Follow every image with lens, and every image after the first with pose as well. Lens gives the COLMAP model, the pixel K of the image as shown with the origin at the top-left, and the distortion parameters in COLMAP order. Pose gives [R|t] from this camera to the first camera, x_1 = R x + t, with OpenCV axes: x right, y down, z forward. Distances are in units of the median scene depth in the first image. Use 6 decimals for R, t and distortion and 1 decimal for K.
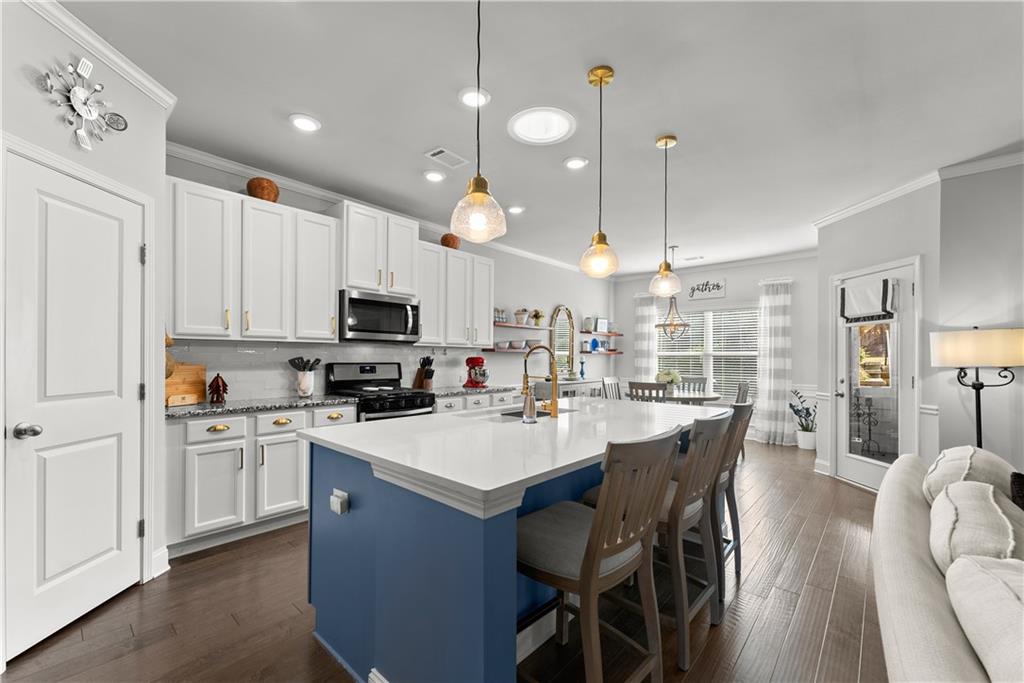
lens RADIAL K [[361.0, 0, 505.9], [0, 361.0, 358.6], [0, 0, 1]] dist [-0.000190, -0.000030]
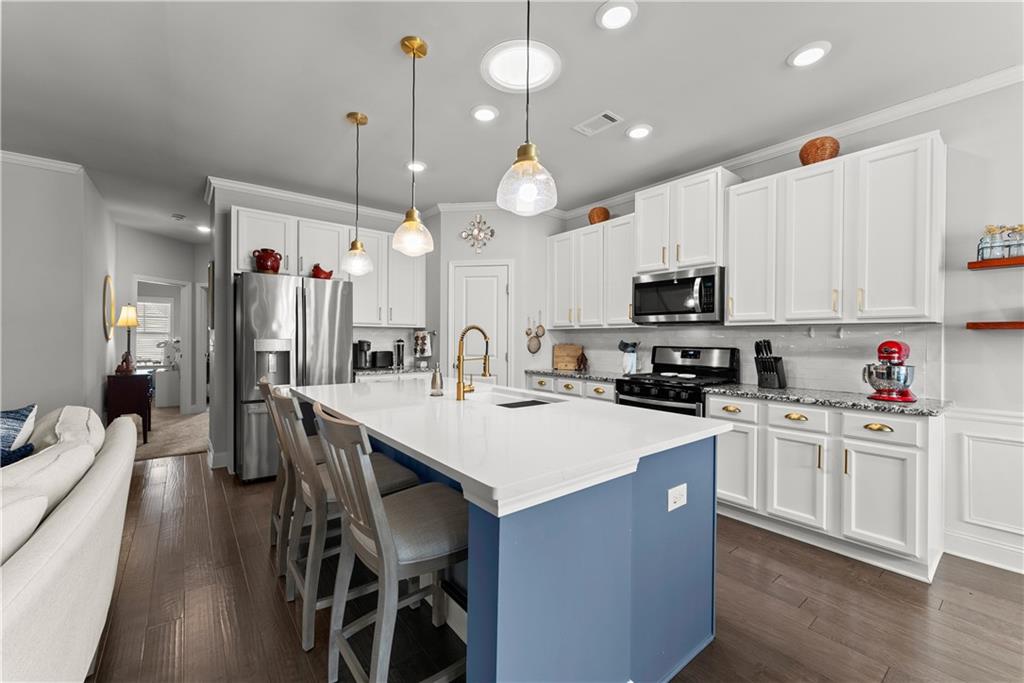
lens RADIAL K [[410.5, 0, 512.0], [0, 410.5, 341.5], [0, 0, 1]] dist [-0.000744, -0.000250]
pose [[-0.099350, -0.001670, -0.995051, 0.675147], [-0.012576, 0.999921, -0.000422, 0.003593], [0.994973, 0.012472, -0.099363, 0.644964]]
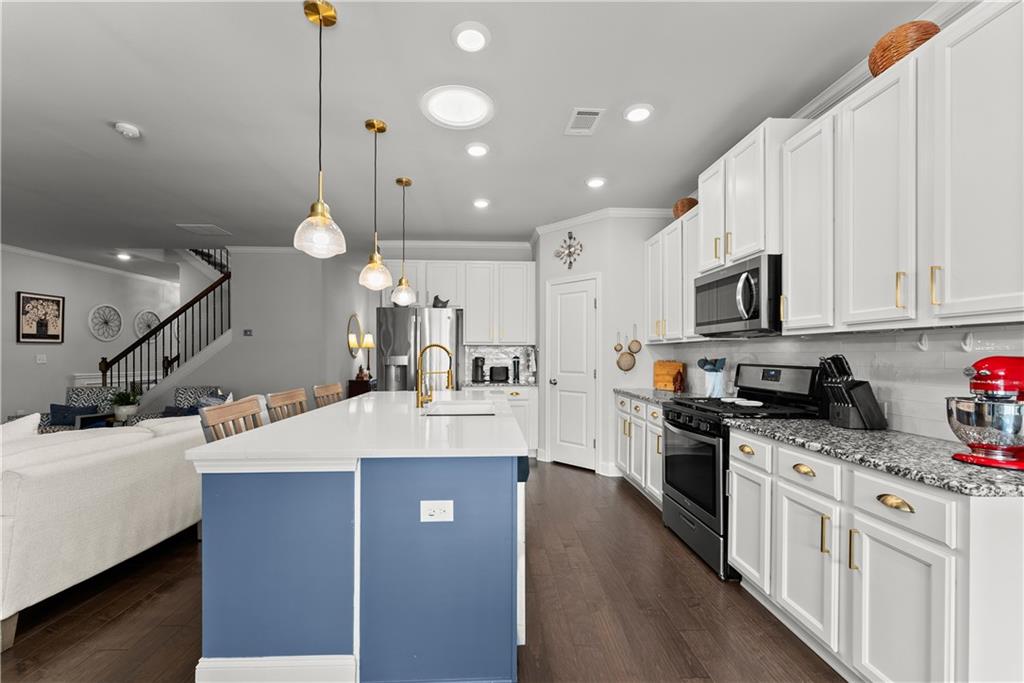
lens RADIAL K [[413.9, 0, 507.1], [0, 413.9, 355.2], [0, 0, 1]] dist [-0.000020, 0.000282]
pose [[-0.660044, -0.007140, -0.751193, 0.512802], [-0.010489, 0.999945, -0.000289, -0.001619], [0.751154, 0.007689, -0.660082, 1.118250]]
